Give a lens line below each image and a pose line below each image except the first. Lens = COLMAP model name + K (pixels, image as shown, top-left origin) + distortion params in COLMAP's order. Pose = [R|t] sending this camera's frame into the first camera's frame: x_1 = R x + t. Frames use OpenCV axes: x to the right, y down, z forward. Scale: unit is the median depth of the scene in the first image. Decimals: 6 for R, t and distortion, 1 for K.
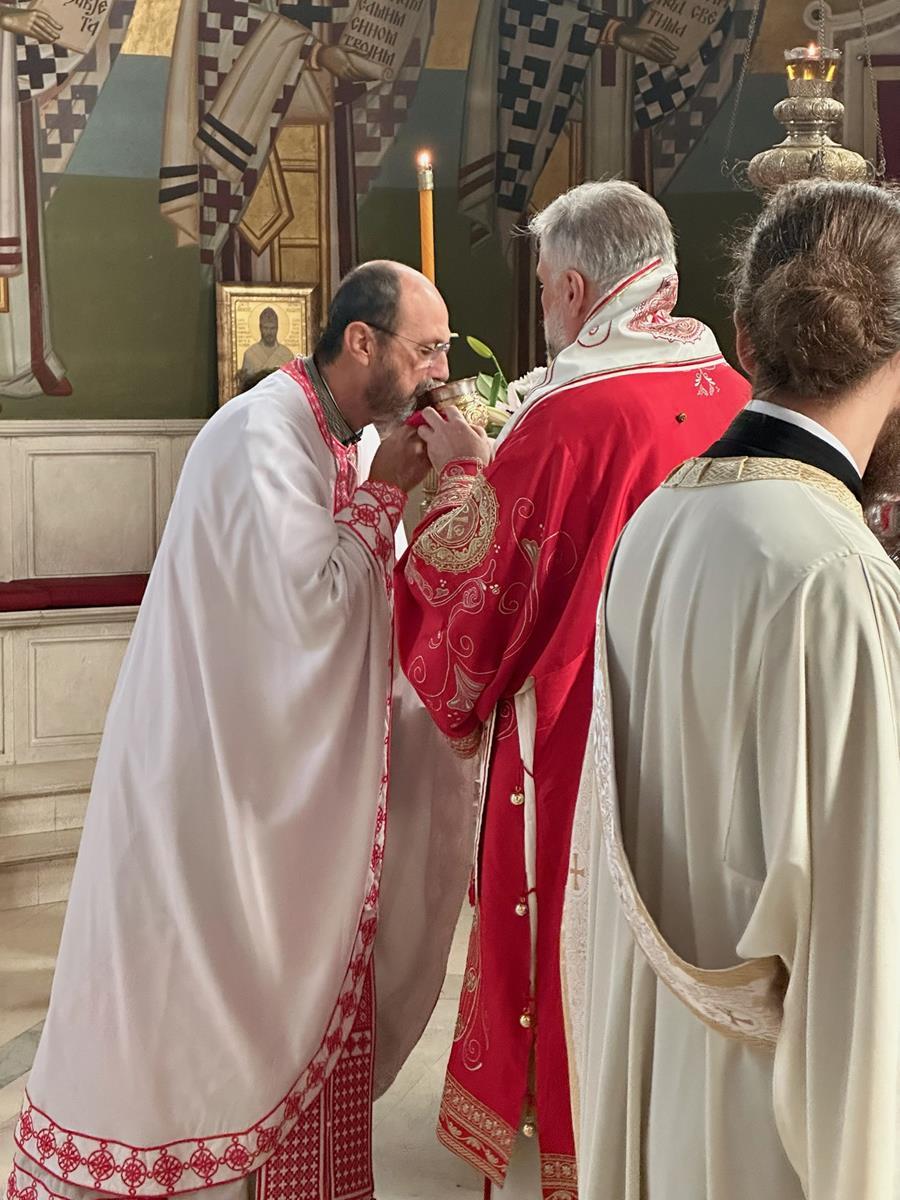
lens RADIAL K [[2679.9, 0, 451.4], [0, 2679.9, 596.0], [0, 0, 1]] dist [0.139362, 0.000000]
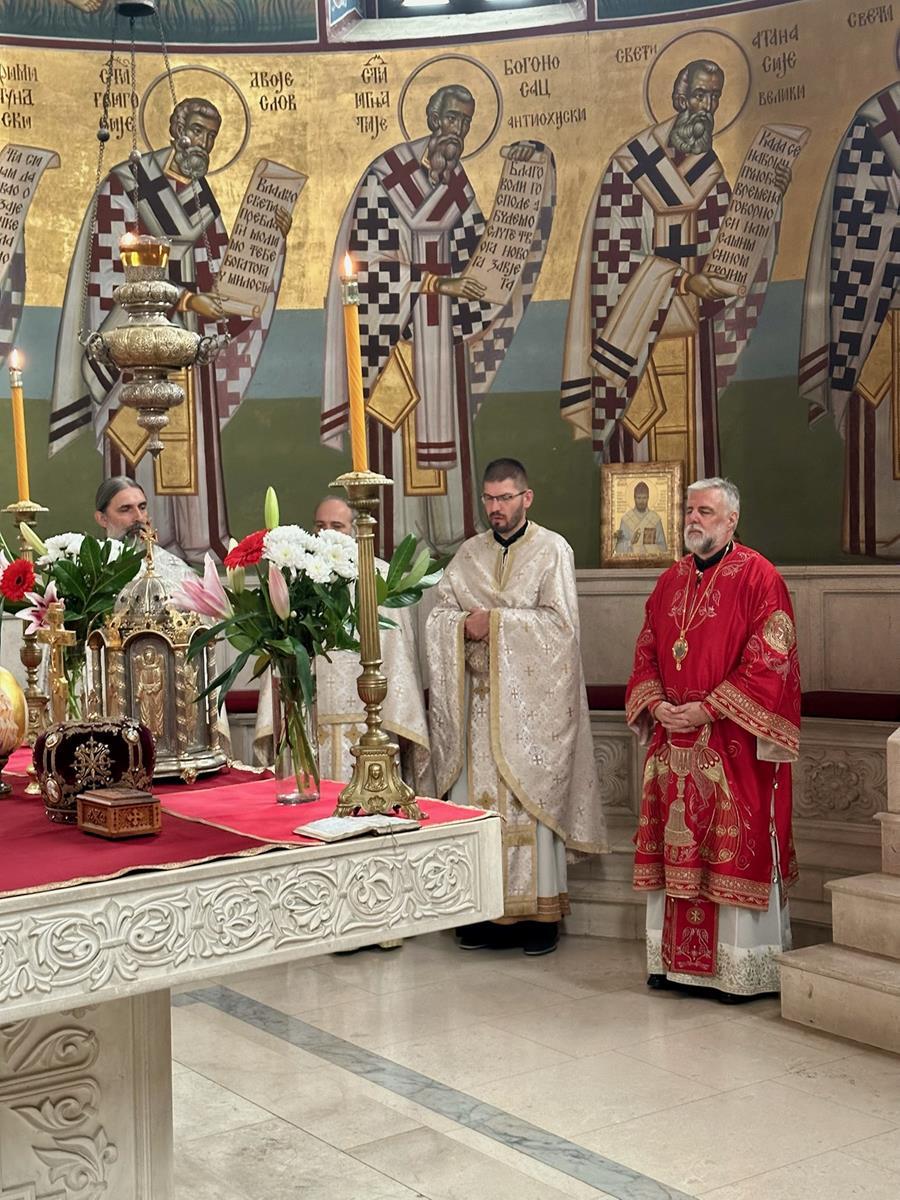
lens RADIAL K [[1681.4, 0, 447.8], [0, 1681.4, 604.3], [0, 0, 1]] dist [0.089815, 0.000000]
pose [[0.744085, 0.003958, -0.668073, 0.402864], [-0.031007, 0.999109, -0.028615, -0.022814], [0.667365, 0.042007, 0.743546, 0.340169]]
